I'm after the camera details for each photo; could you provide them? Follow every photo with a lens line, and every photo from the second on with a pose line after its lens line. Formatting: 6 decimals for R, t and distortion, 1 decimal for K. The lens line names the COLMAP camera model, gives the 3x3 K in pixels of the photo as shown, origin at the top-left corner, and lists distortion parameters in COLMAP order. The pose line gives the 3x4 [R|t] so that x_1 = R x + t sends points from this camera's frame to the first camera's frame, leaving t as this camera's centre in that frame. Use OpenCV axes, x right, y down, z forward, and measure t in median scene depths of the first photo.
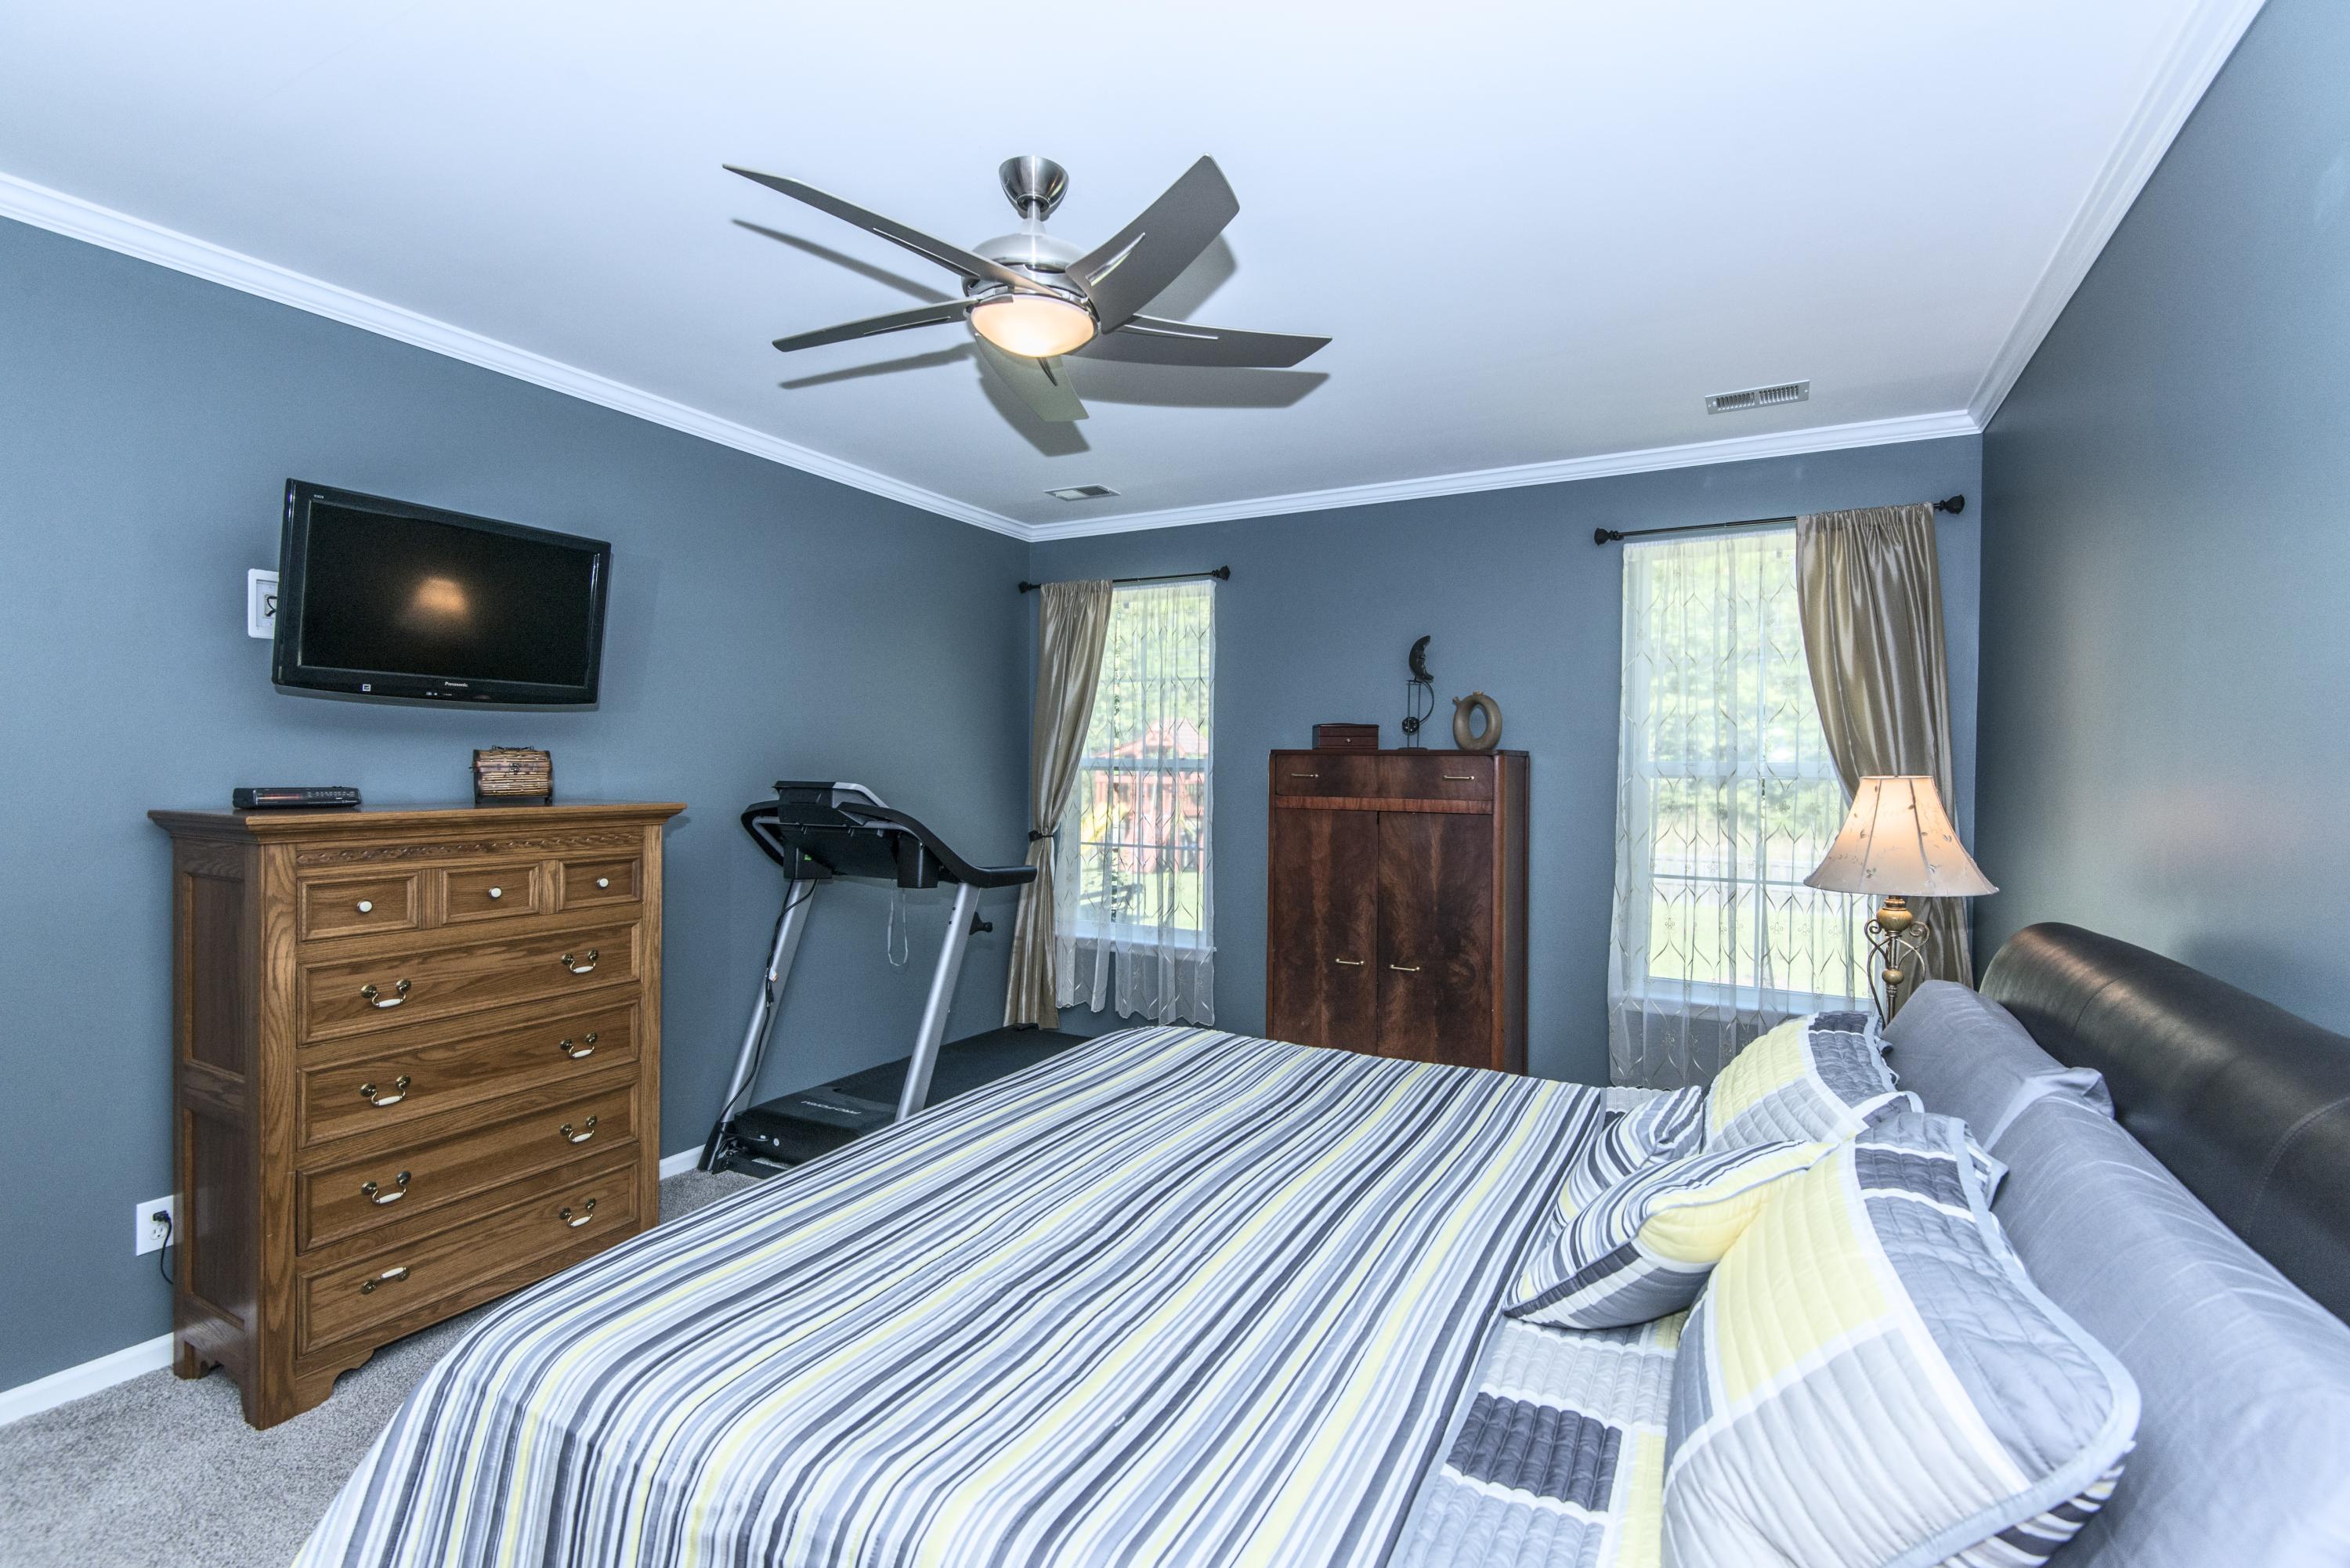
lens RADIAL K [[1057.8, 0, 1172.3], [0, 1057.8, 775.1], [0, 0, 1]] dist [0.031715, -0.017155]
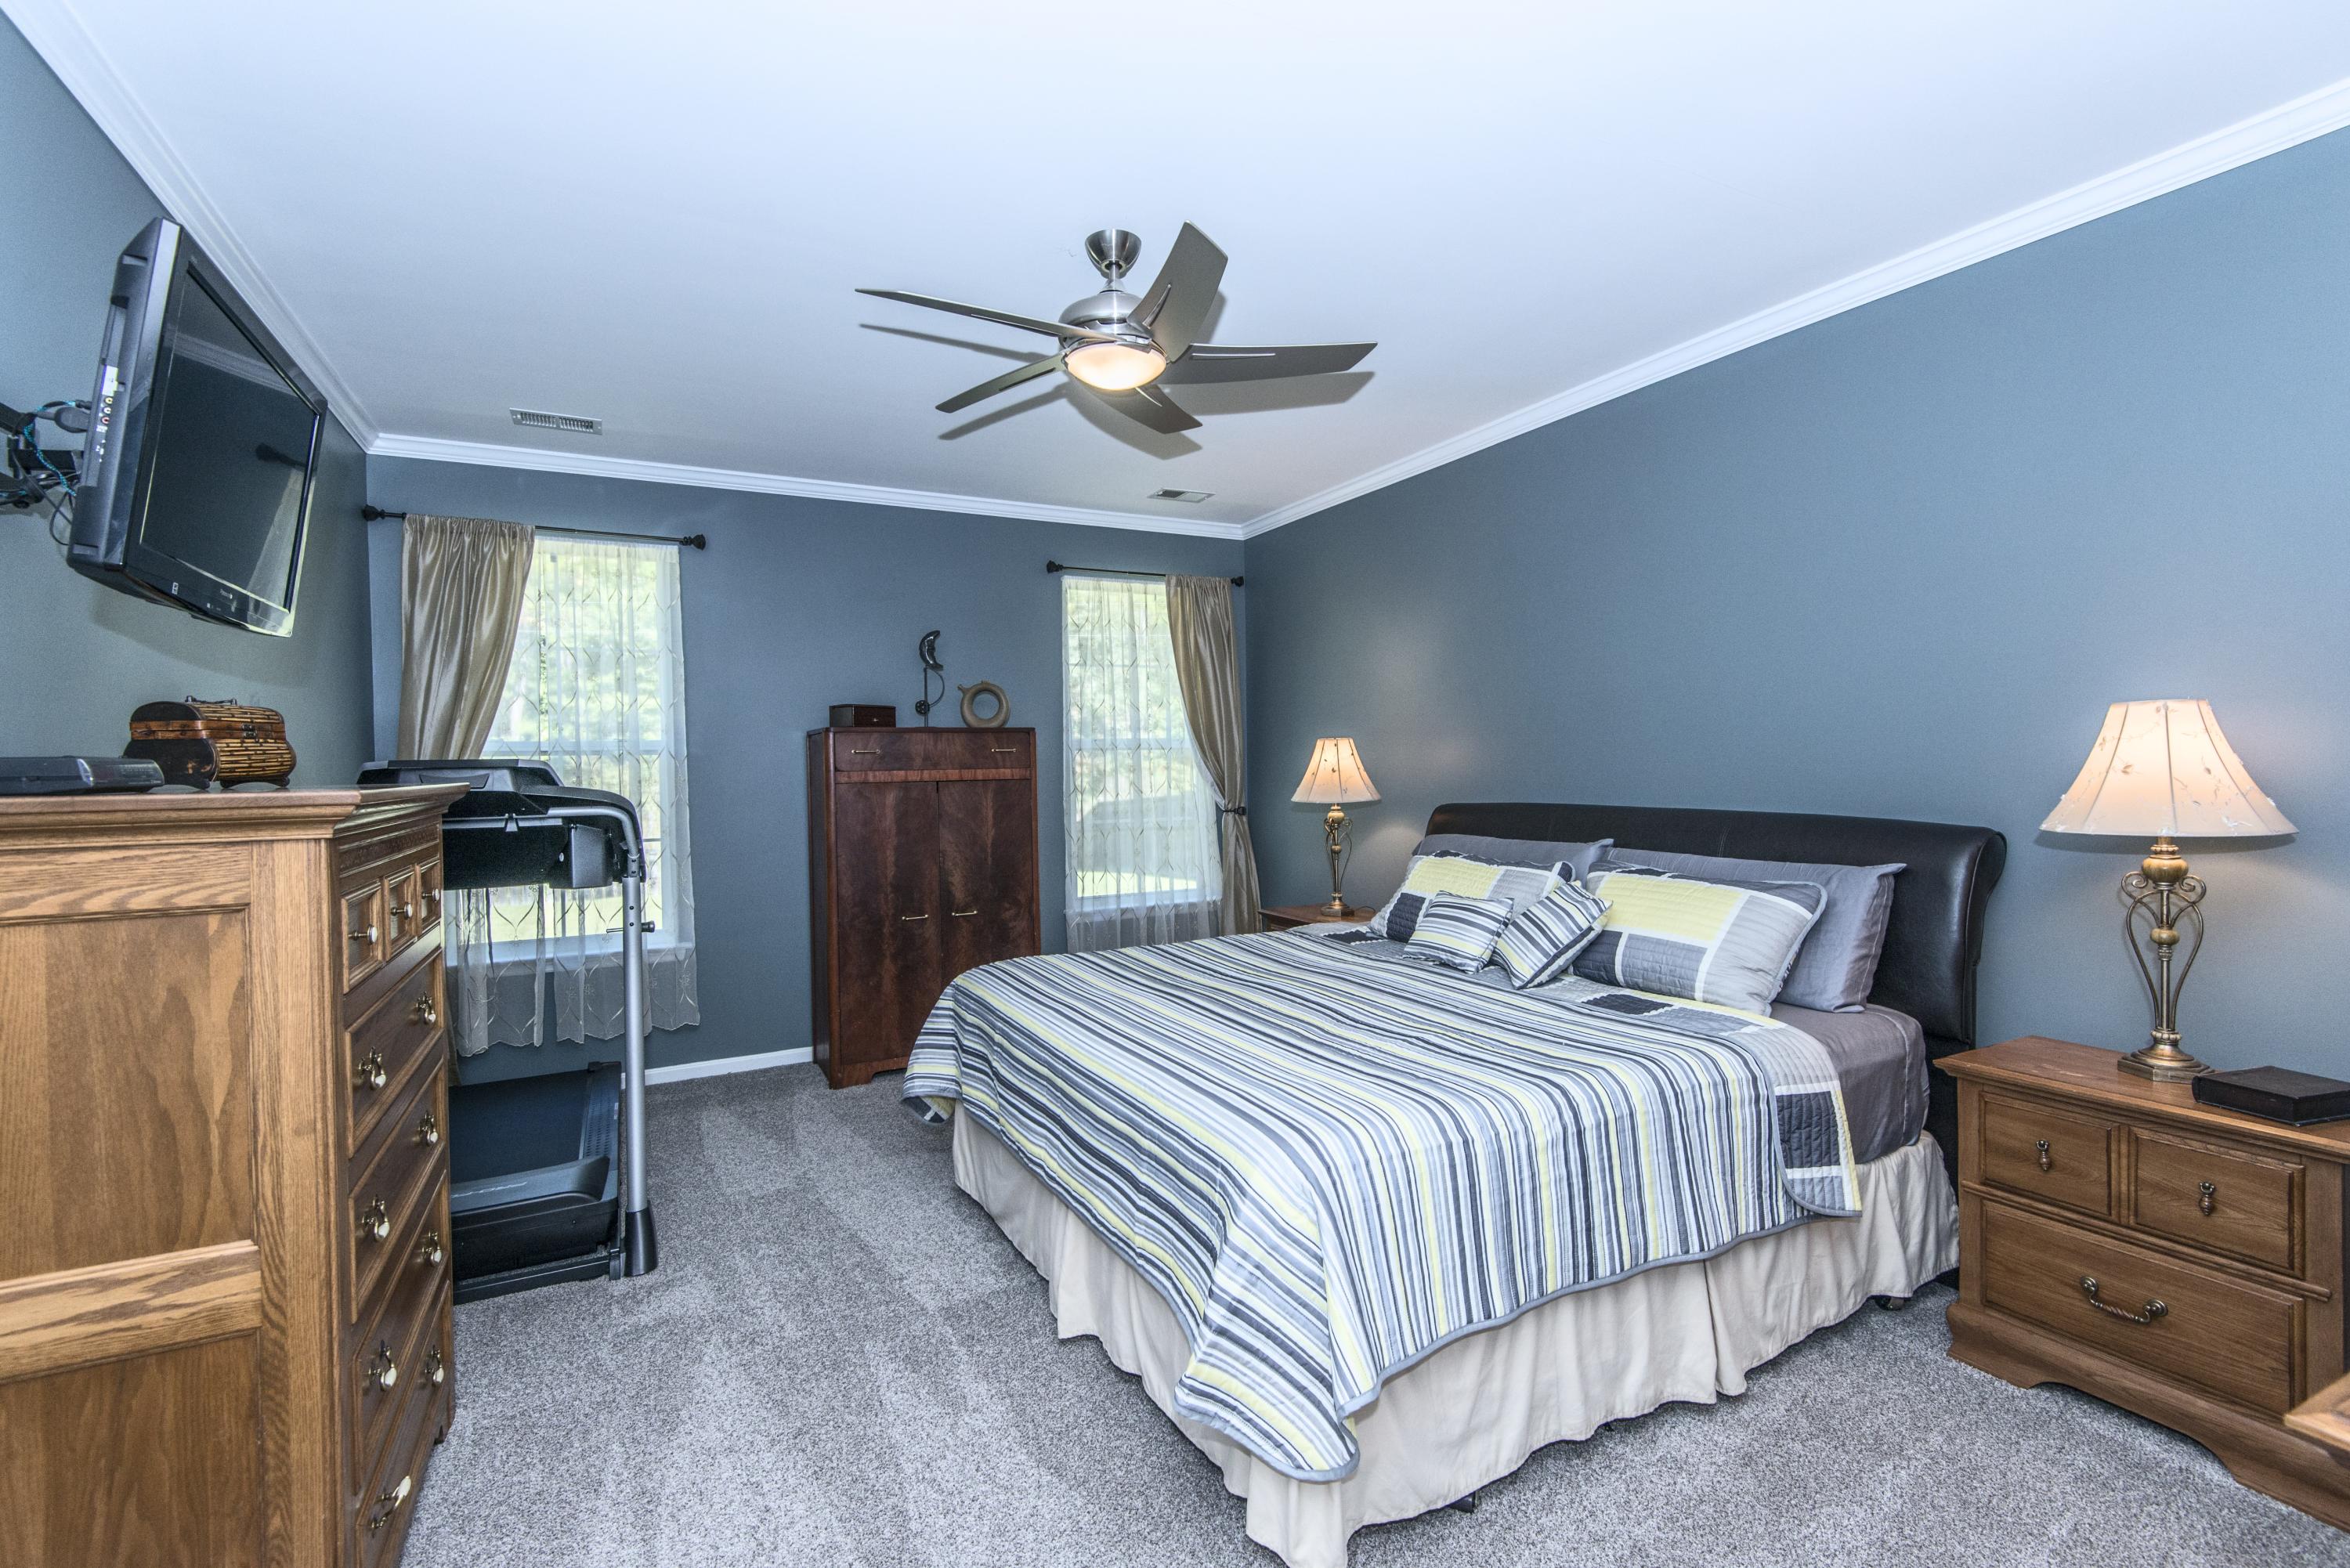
lens RADIAL K [[1057.8, 0, 1187.0], [0, 1057.8, 774.3], [0, 0, 1]] dist [0.031715, -0.017155]
pose [[0.556544, -0.027887, 0.830350, -0.597390], [0.028531, 0.999489, 0.014444, 0.017540], [-0.830328, 0.015652, 0.557055, 0.137396]]
